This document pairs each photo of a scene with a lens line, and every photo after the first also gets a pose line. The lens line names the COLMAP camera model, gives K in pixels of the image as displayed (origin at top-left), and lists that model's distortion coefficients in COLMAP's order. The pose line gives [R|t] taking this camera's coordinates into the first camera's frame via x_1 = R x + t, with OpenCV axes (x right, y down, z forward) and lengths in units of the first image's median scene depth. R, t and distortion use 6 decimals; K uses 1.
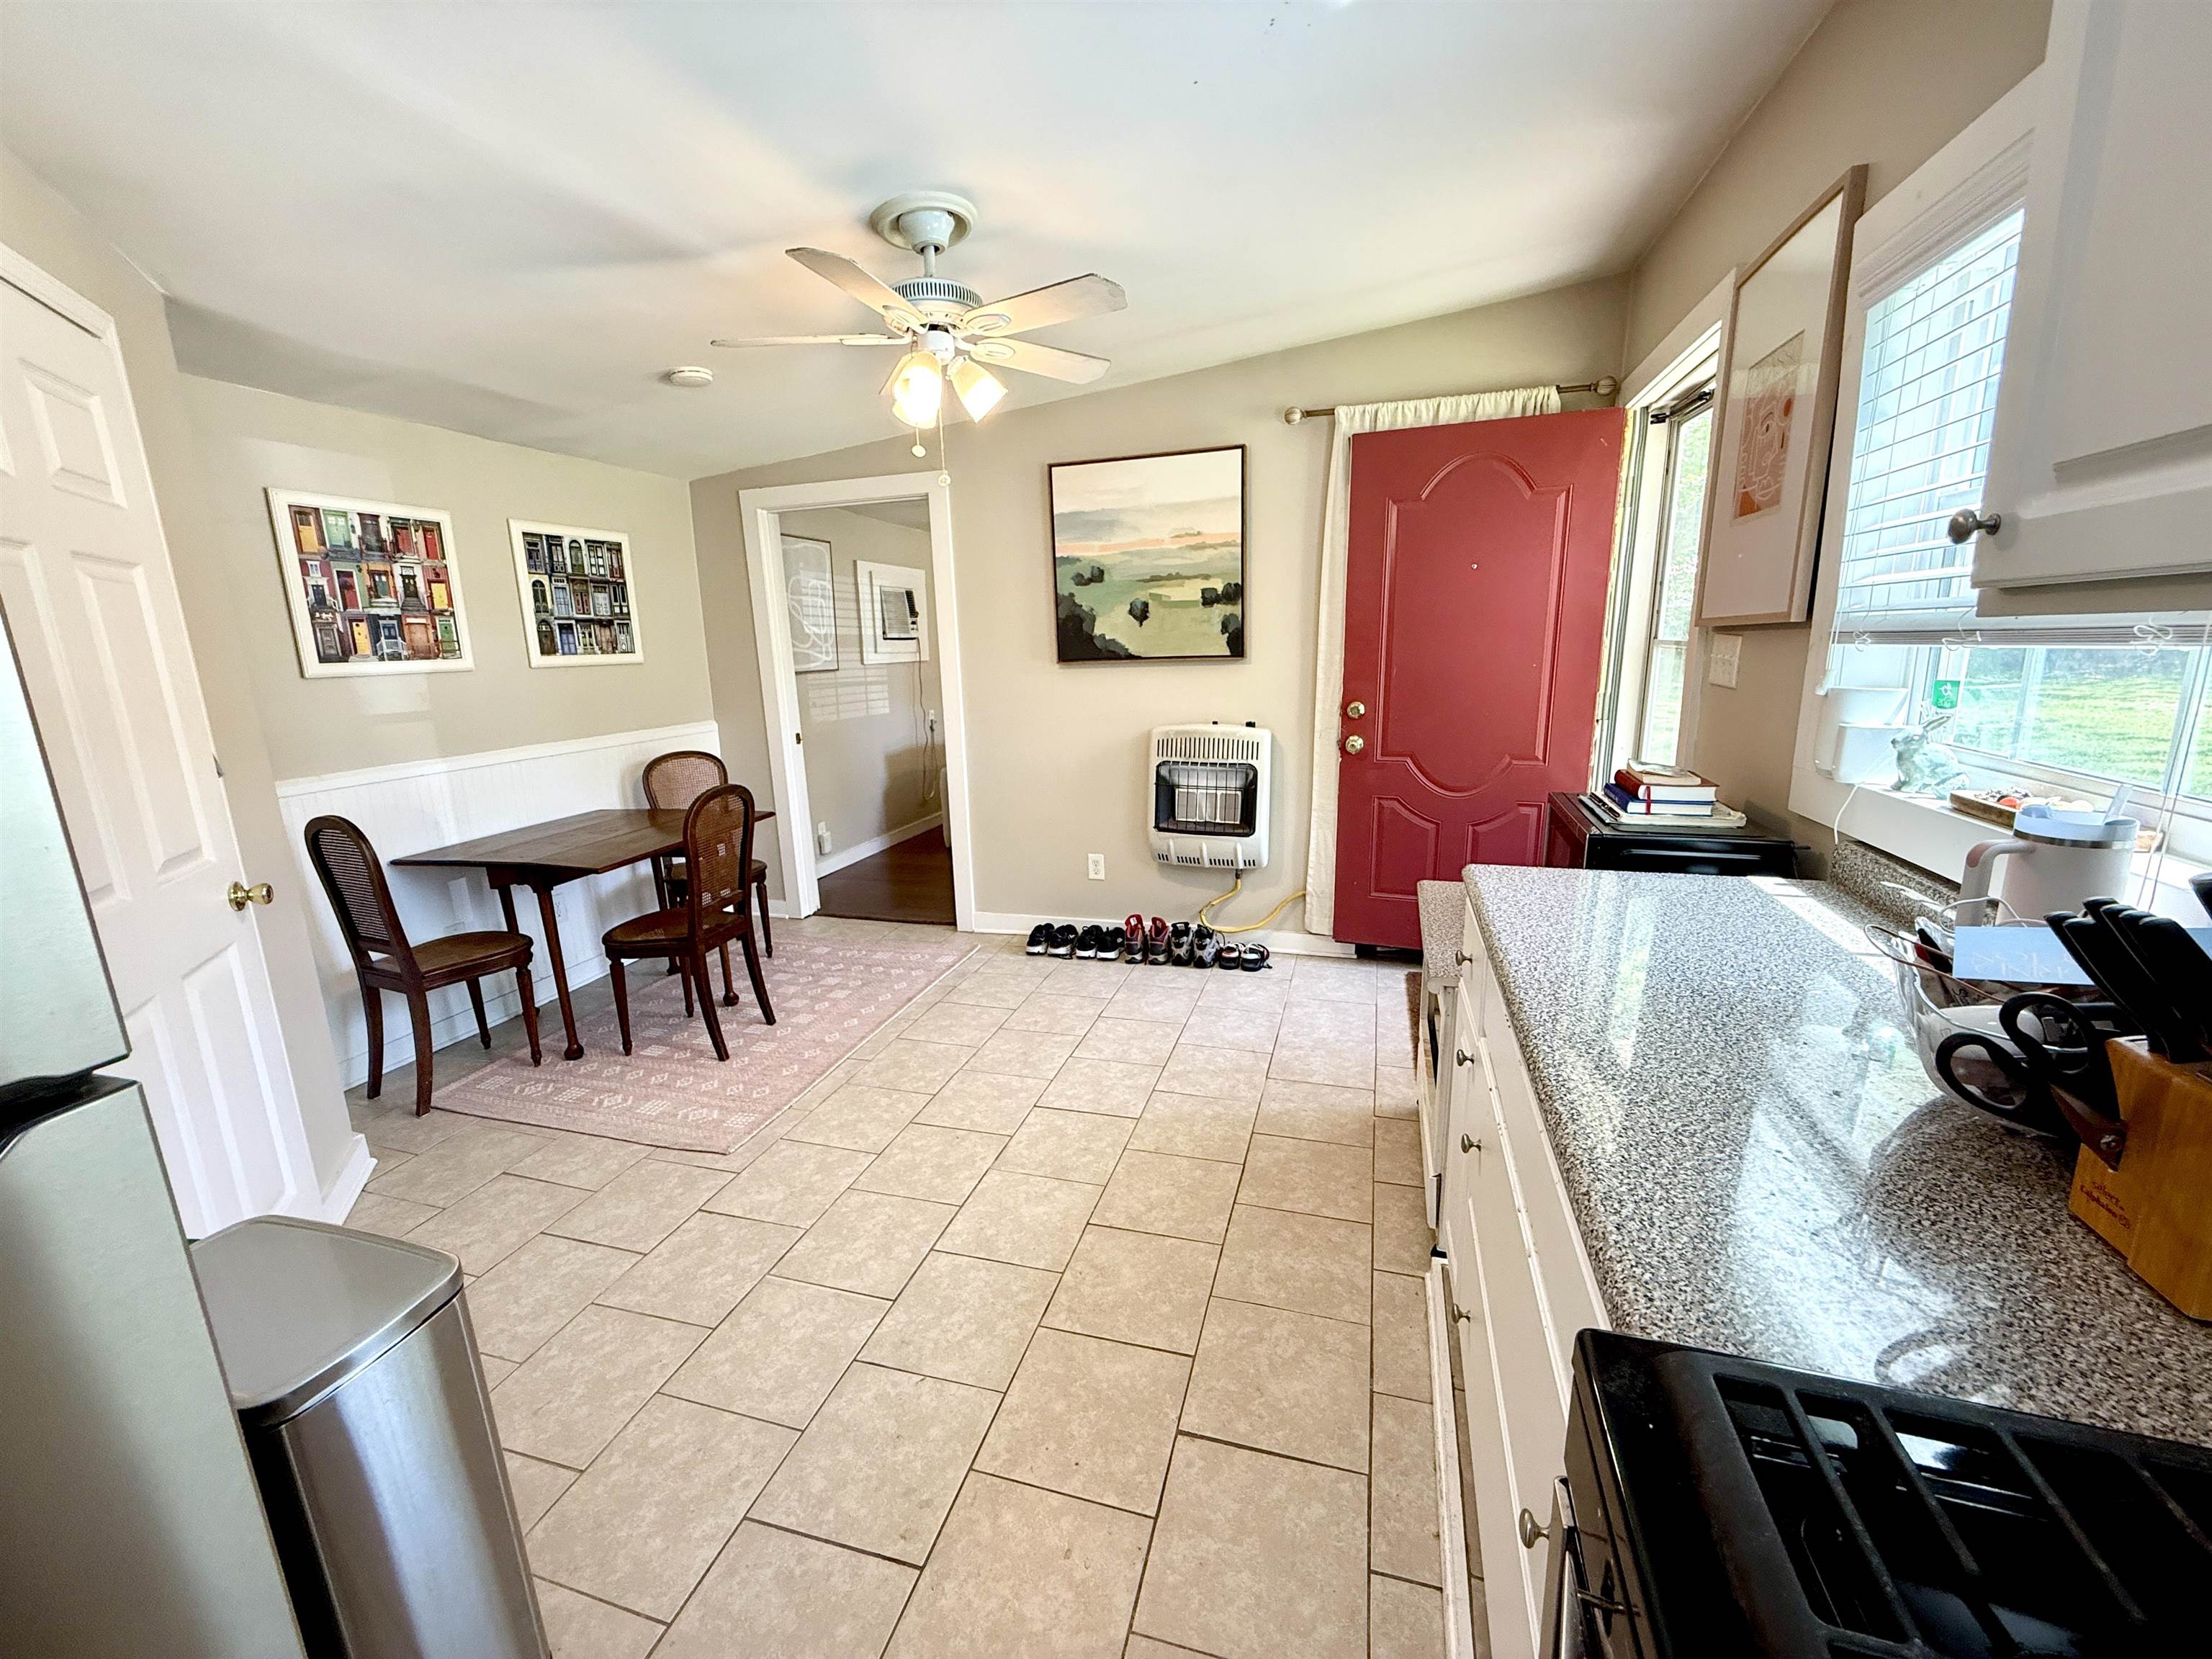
lens RADIAL K [[881.2, 0, 1100.5], [0, 881.2, 839.5], [0, 0, 1]] dist [0.000692, 0.000106]
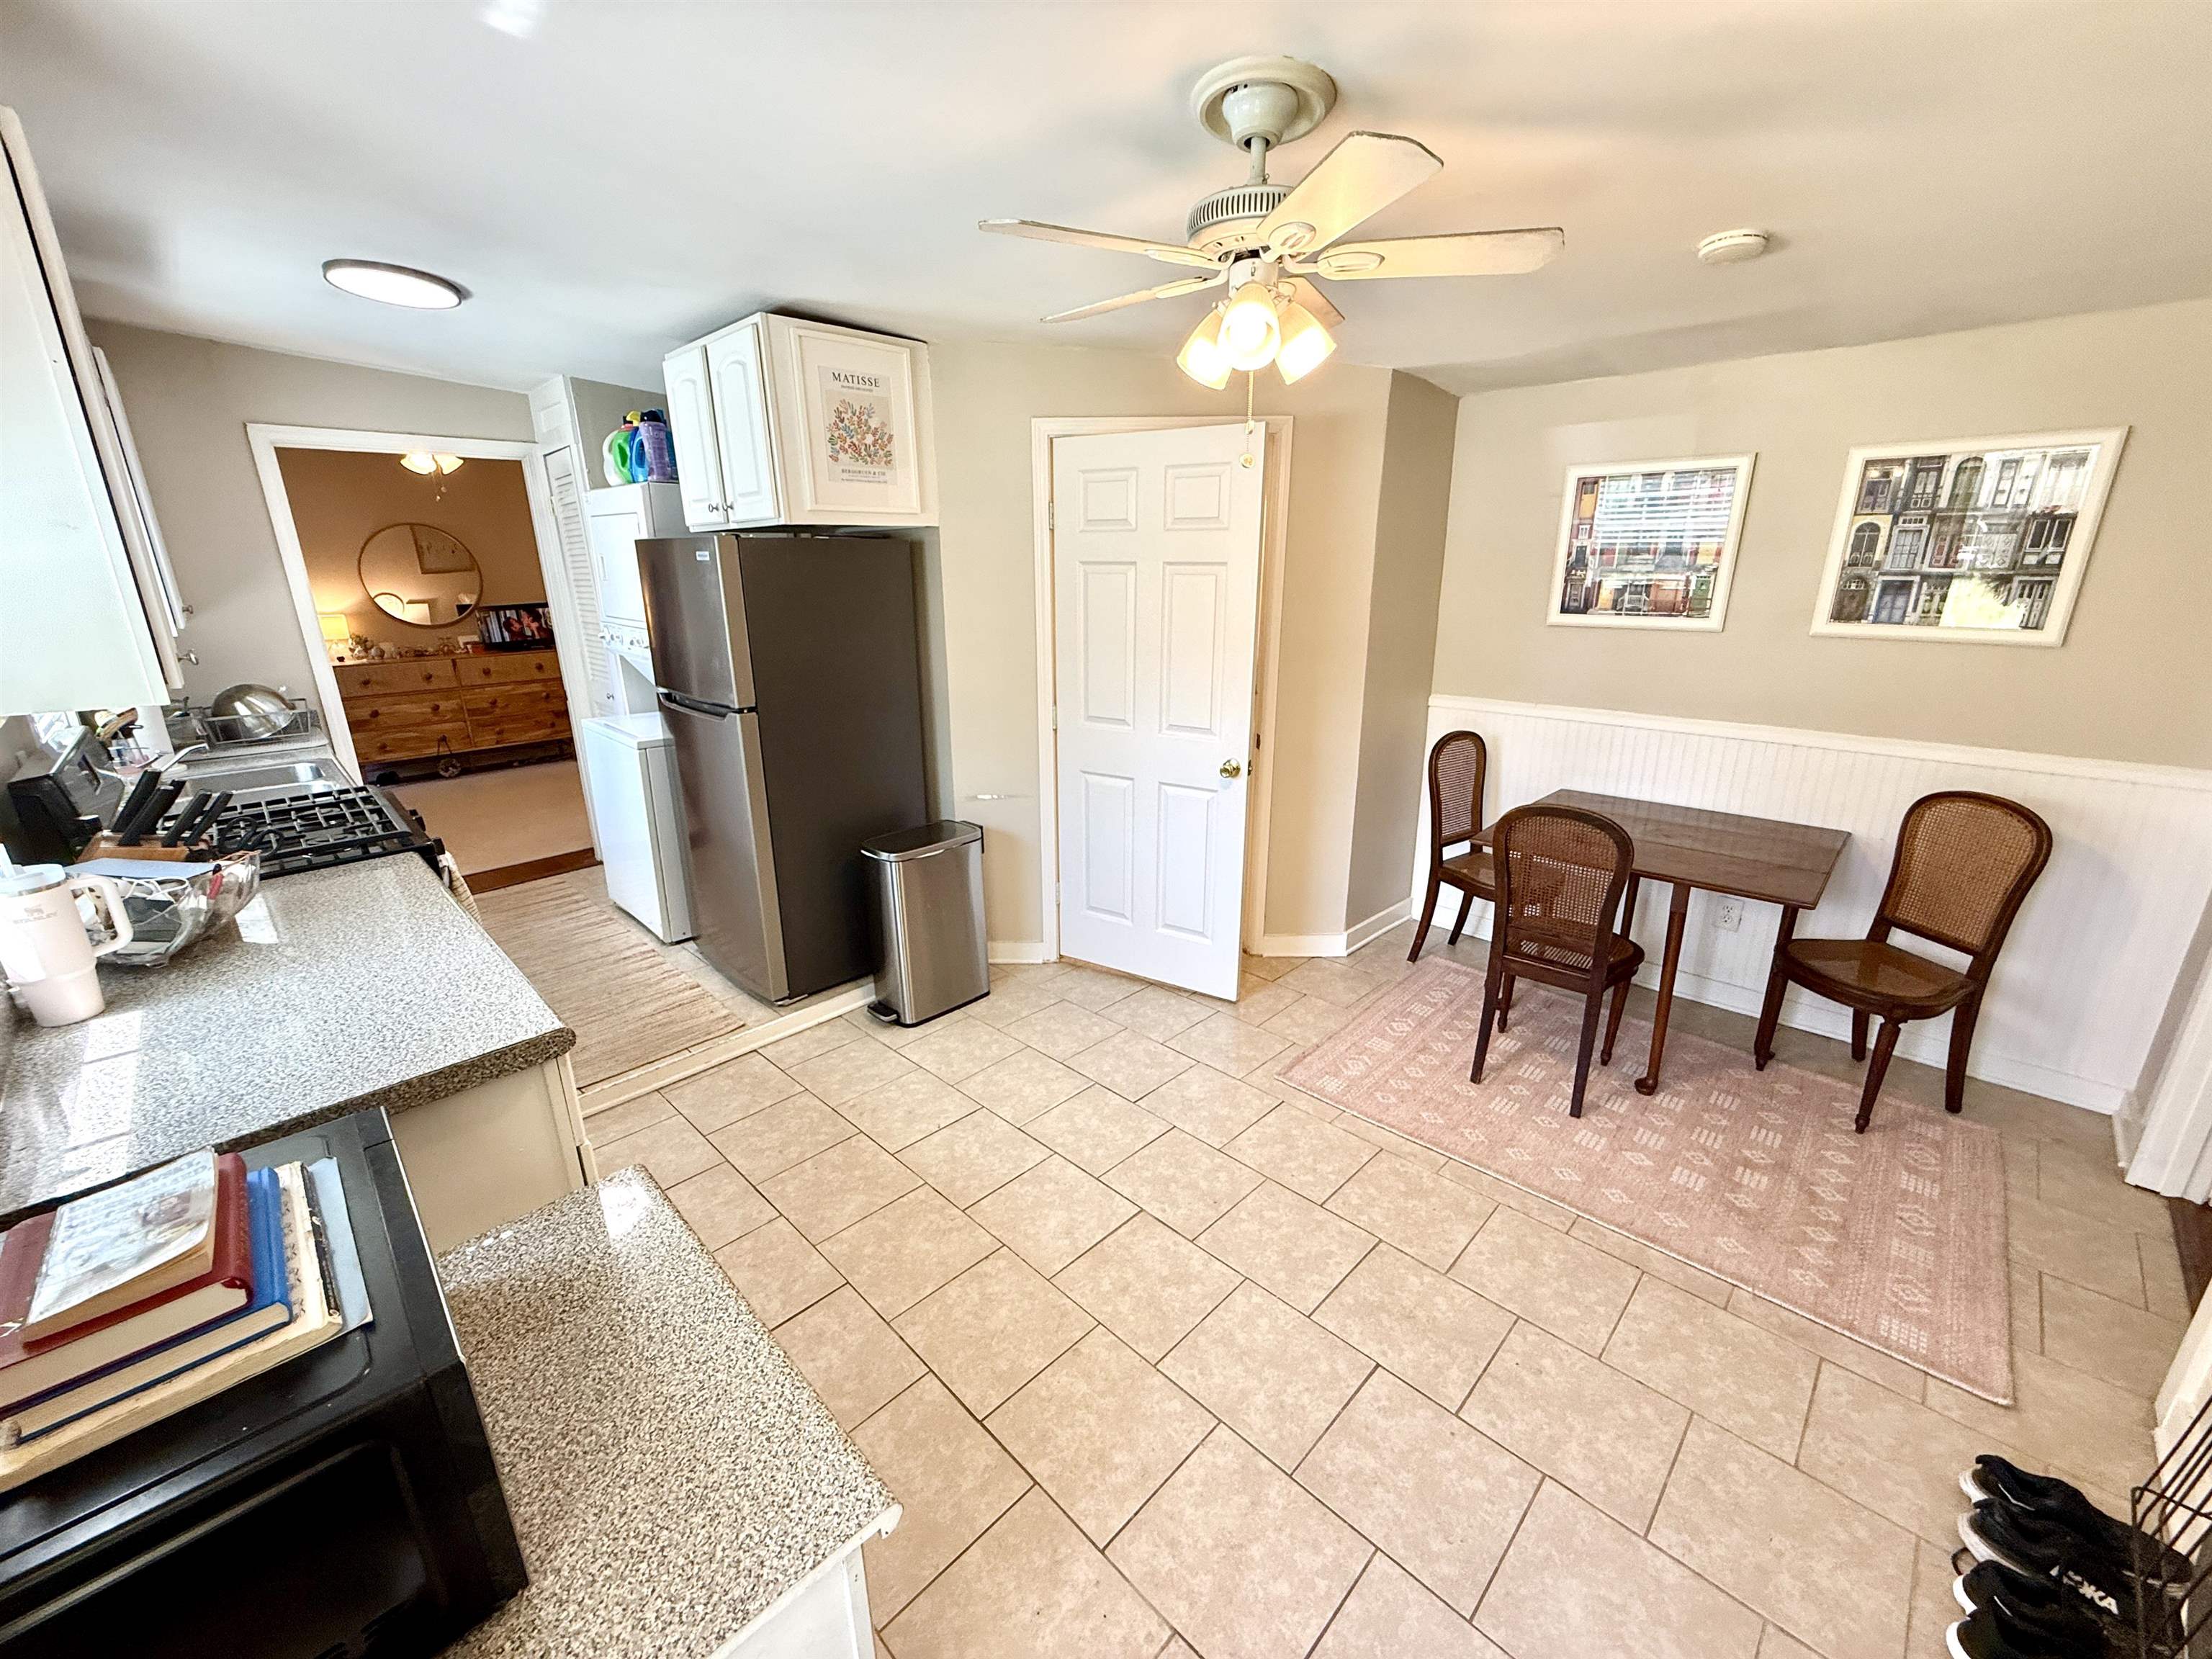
lens RADIAL K [[881.2, 0, 1100.1], [0, 881.2, 833.4], [0, 0, 1]] dist [0.000692, 0.000106]
pose [[-0.463112, 0.299505, -0.834161, 0.378738], [-0.174204, 0.892053, 0.417006, -0.252809], [0.869011, 0.338435, -0.360946, 0.775332]]
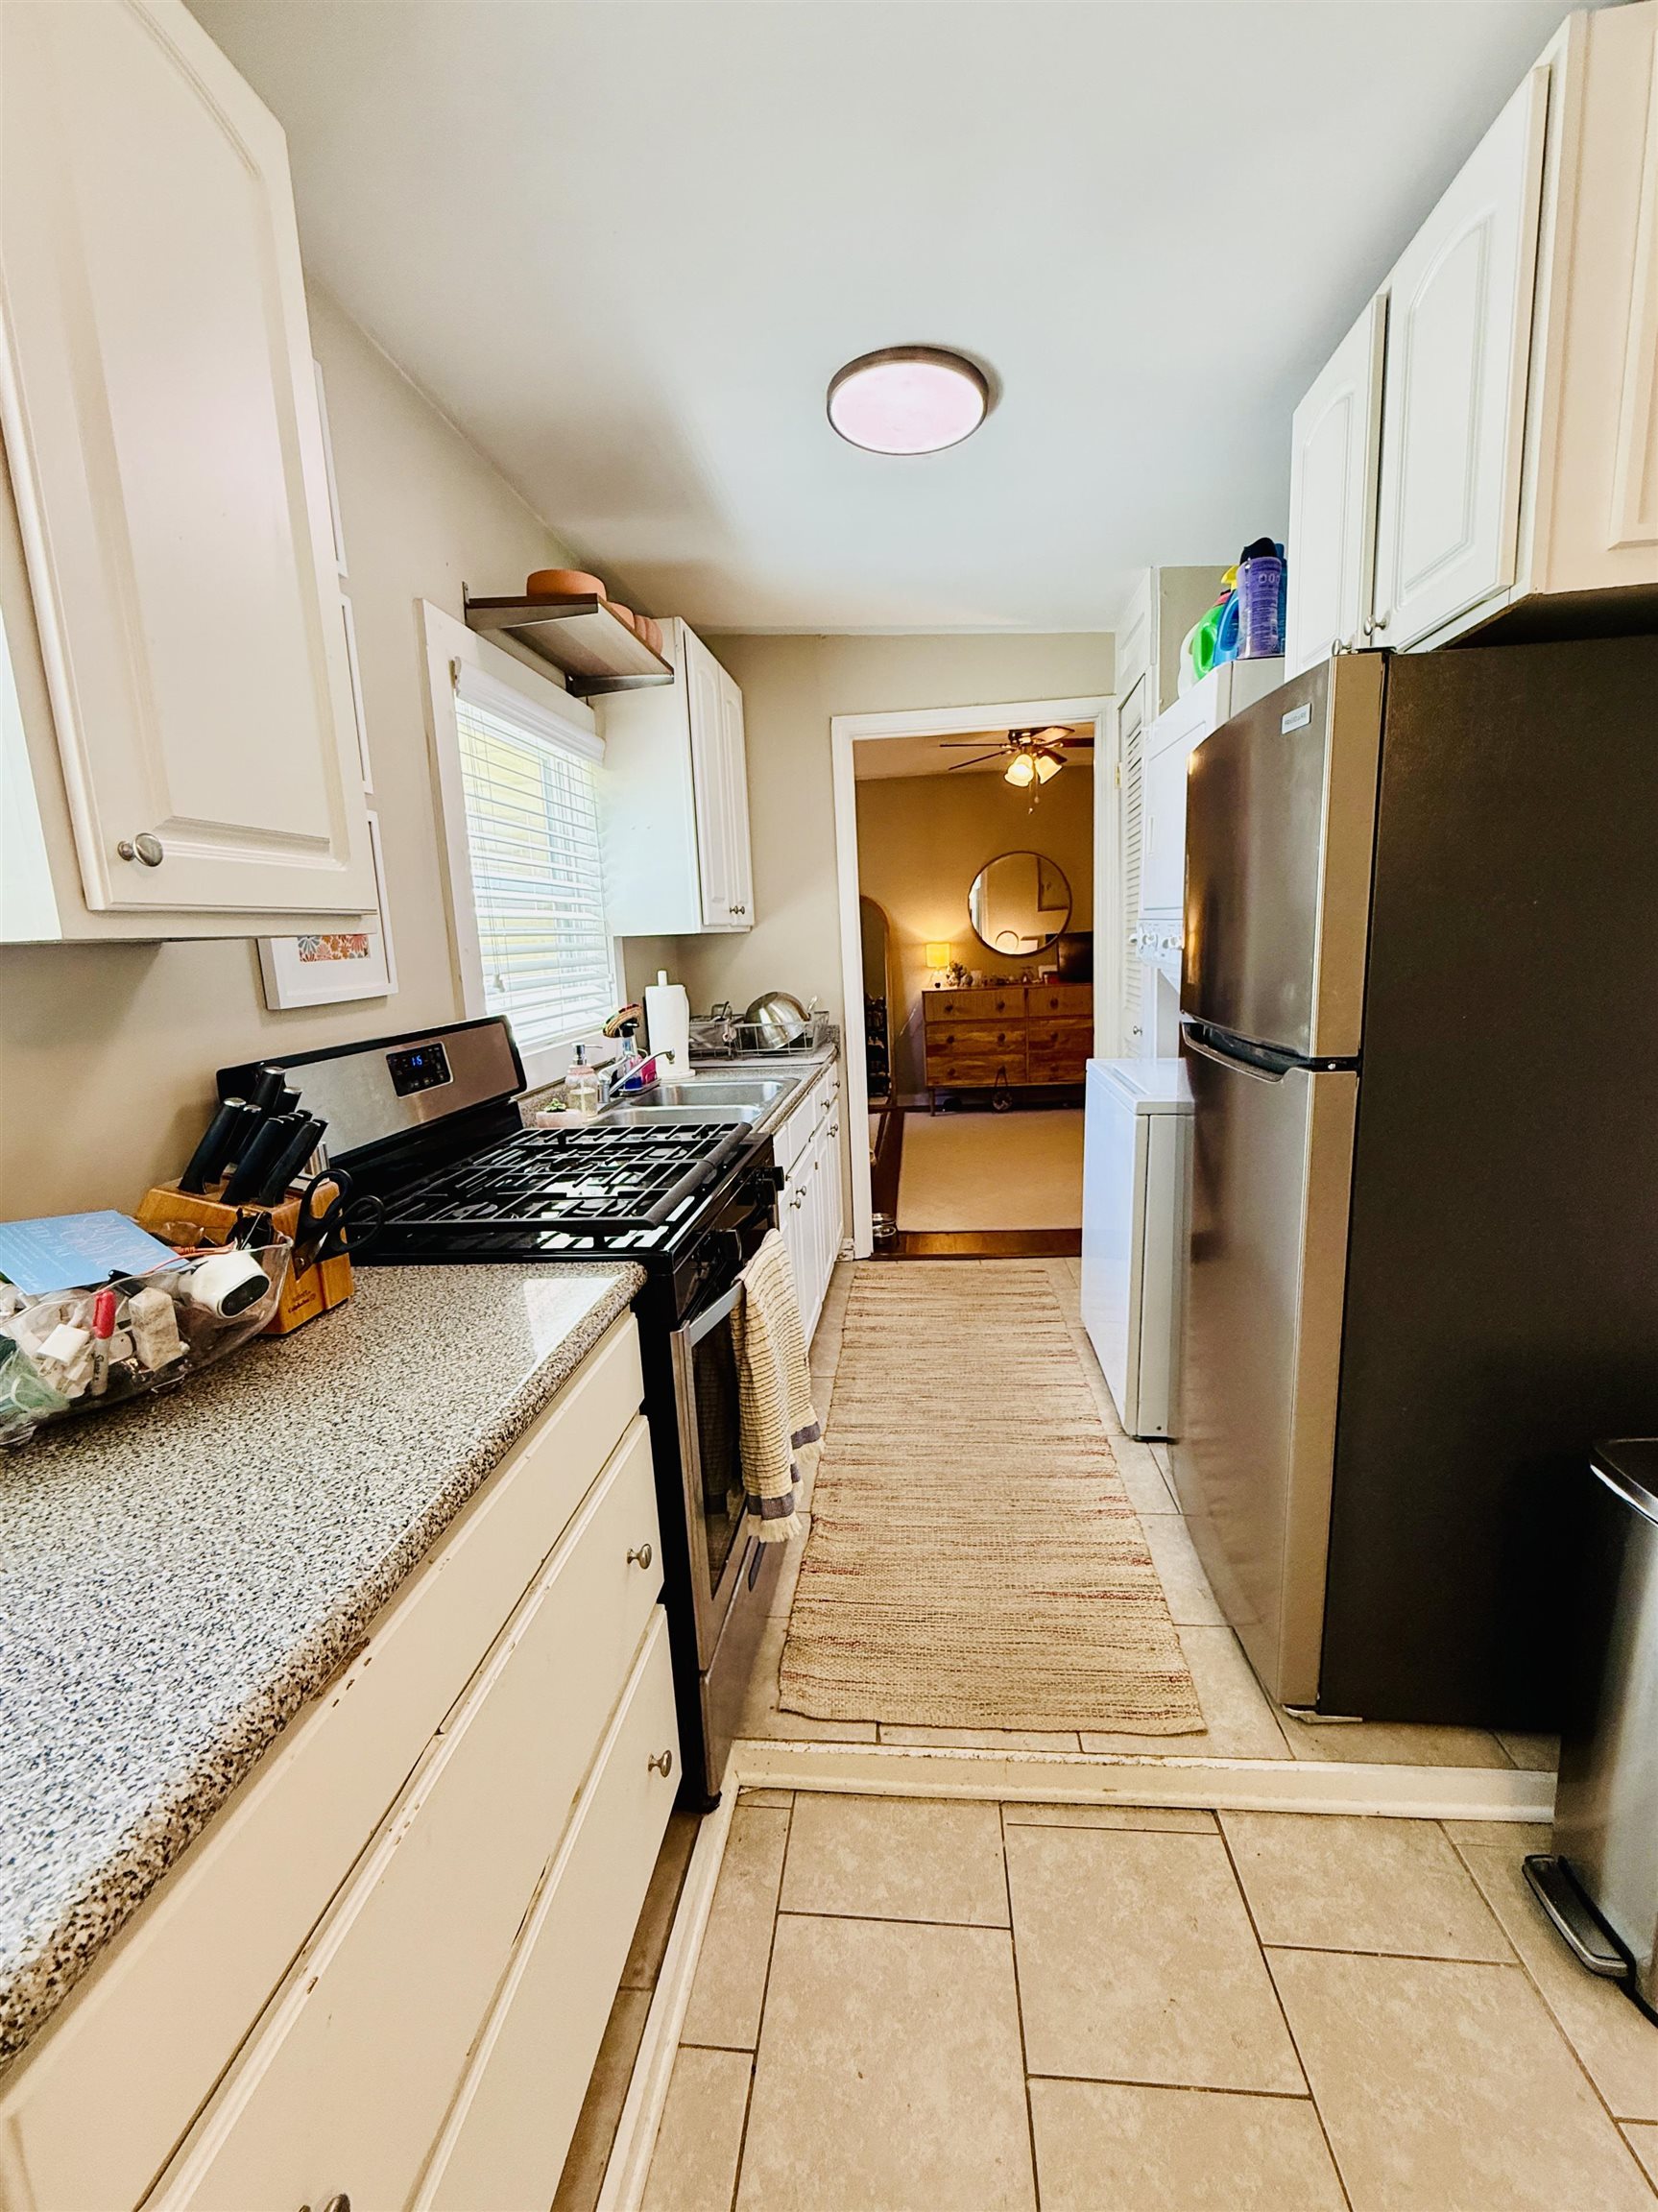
lens RADIAL K [[924.8, 0, 834.0], [0, 924.8, 1099.3], [0, 0, 1]] dist [-0.000451, -0.000004]
pose [[-0.977148, 0.111804, -0.180779, 0.081760], [0.032876, 0.919750, 0.391126, -0.097095], [0.210001, 0.376245, -0.902408, 0.457391]]
